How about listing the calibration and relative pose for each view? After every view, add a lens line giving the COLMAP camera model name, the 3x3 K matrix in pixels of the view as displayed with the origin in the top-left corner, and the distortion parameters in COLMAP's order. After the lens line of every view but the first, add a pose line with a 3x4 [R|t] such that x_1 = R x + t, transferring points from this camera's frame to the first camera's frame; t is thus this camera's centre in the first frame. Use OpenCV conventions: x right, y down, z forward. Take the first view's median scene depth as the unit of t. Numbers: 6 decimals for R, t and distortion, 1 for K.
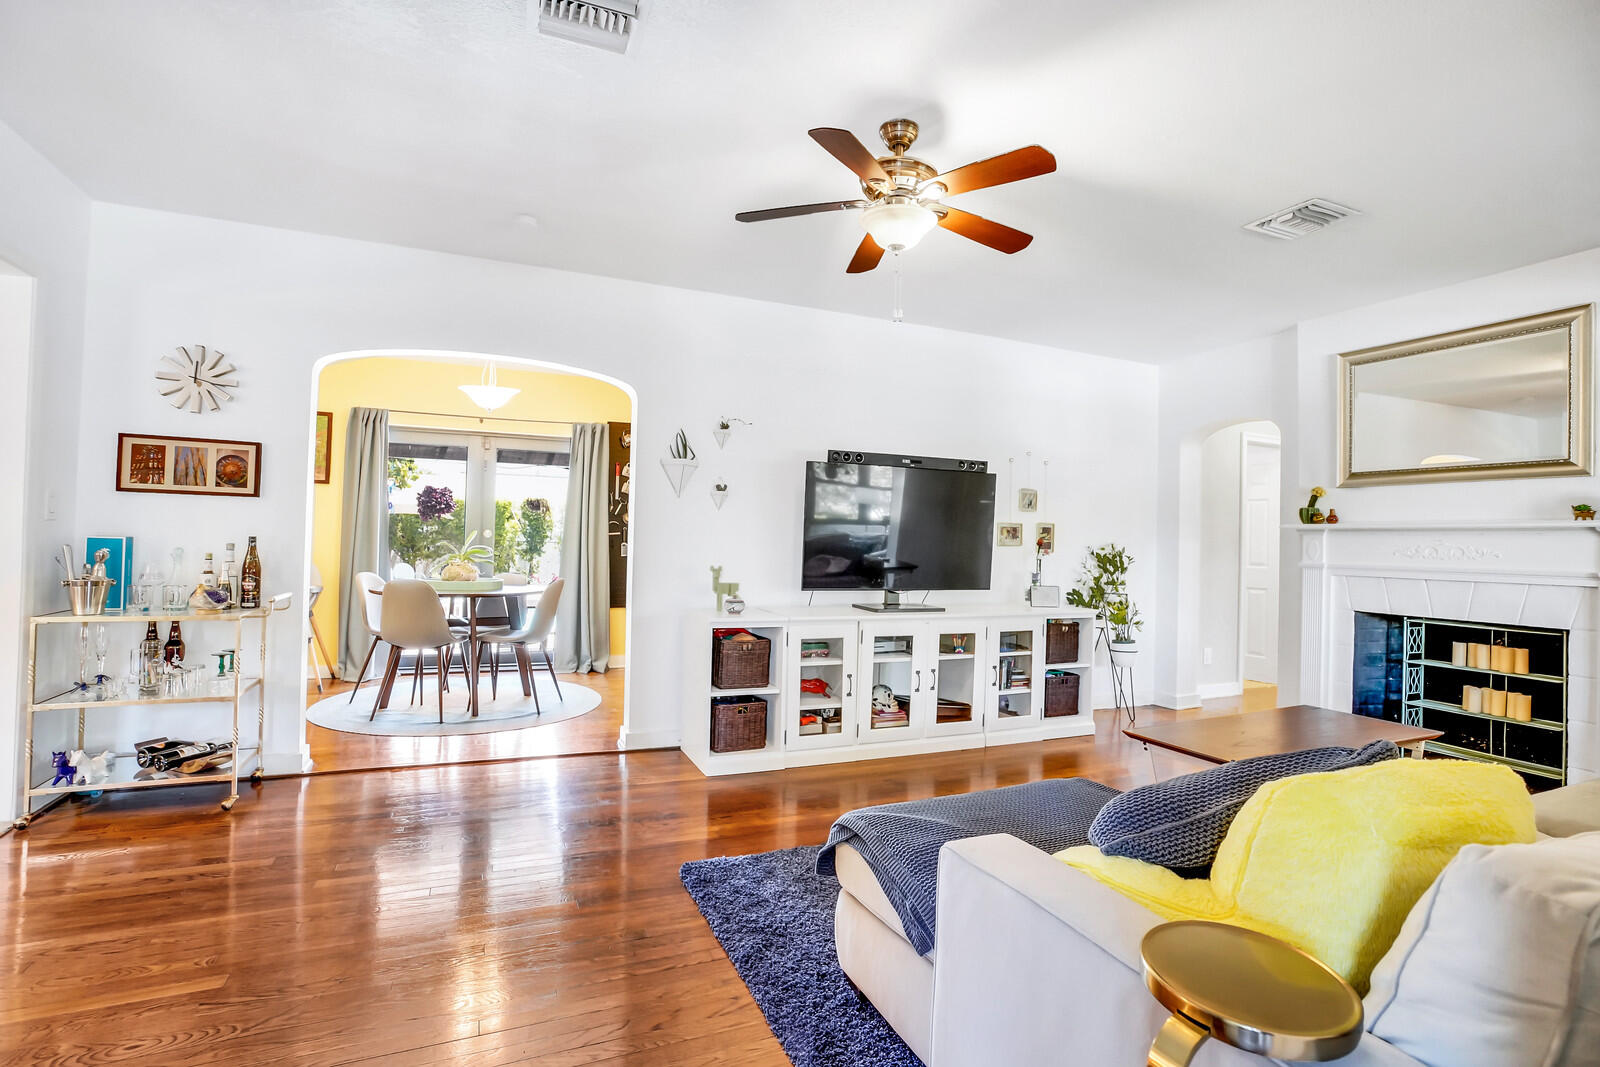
lens RADIAL K [[772.5, 0, 800.3], [0, 772.5, 531.5], [0, 0, 1]] dist [-0.004035, 0.000324]
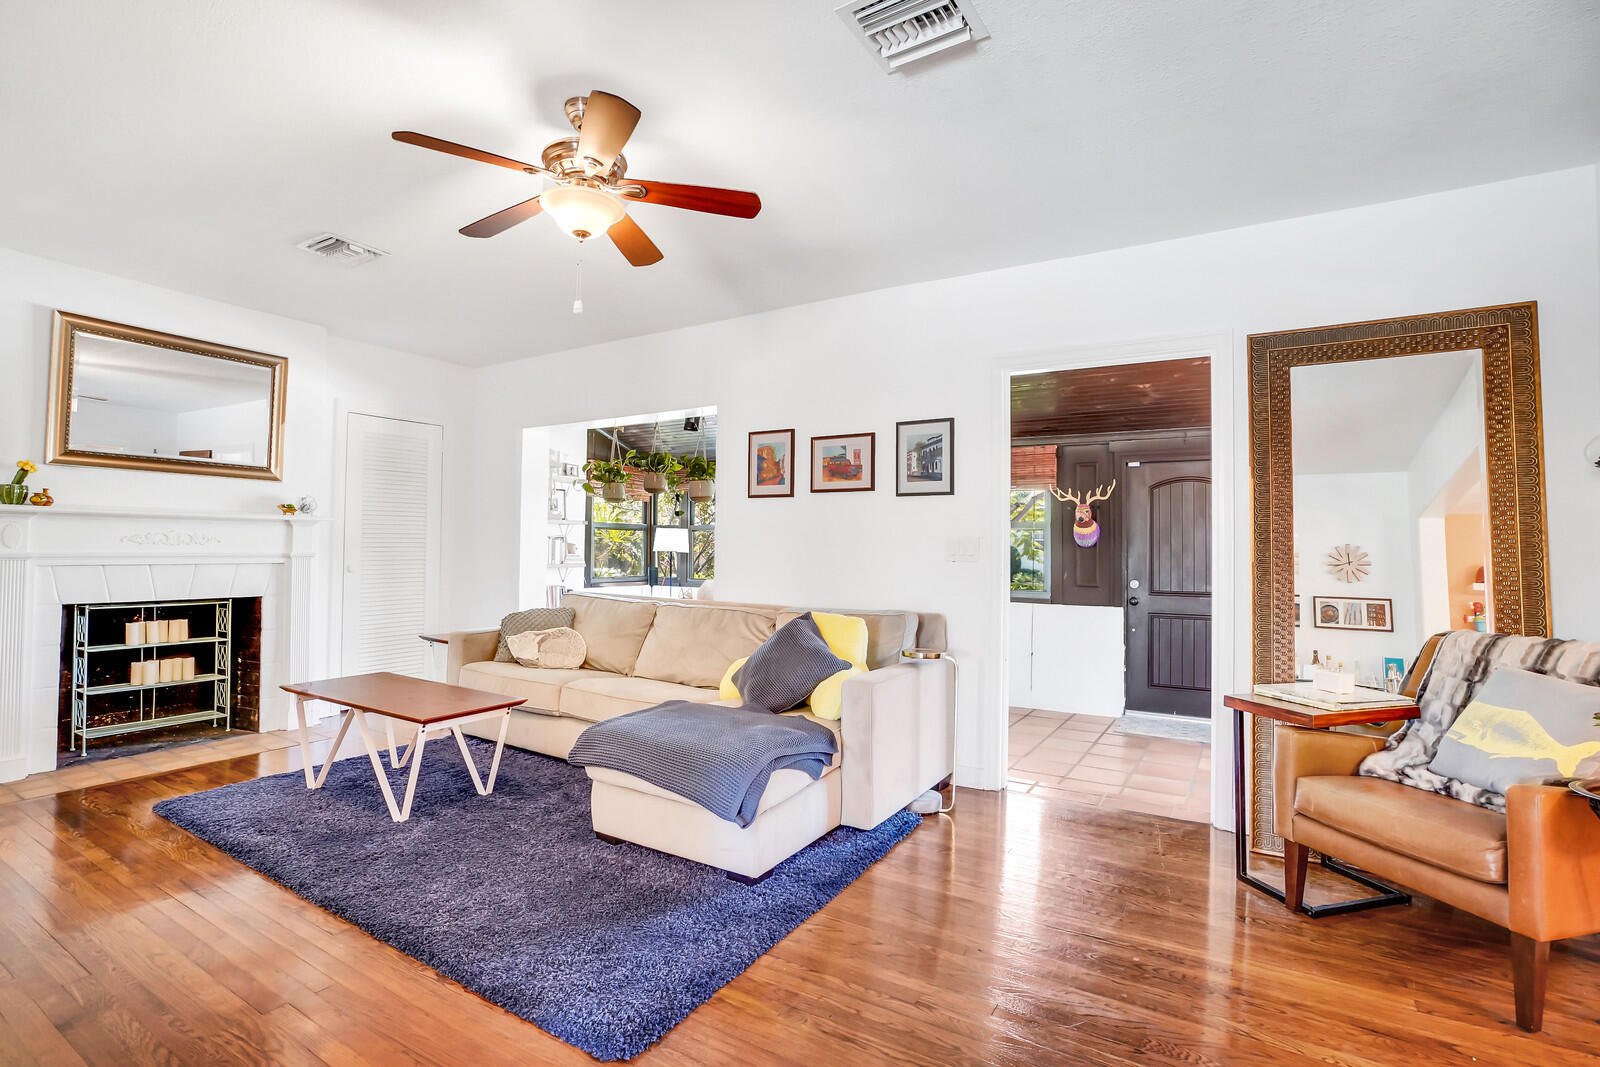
lens RADIAL K [[772.5, 0, 800.3], [0, 772.5, 531.5], [0, 0, 1]] dist [-0.004035, 0.000324]
pose [[-0.587176, -0.015180, 0.809317, -0.531950], [-0.036556, 0.999301, -0.007779, -0.006064], [-0.808634, -0.034153, -0.587320, 0.890543]]
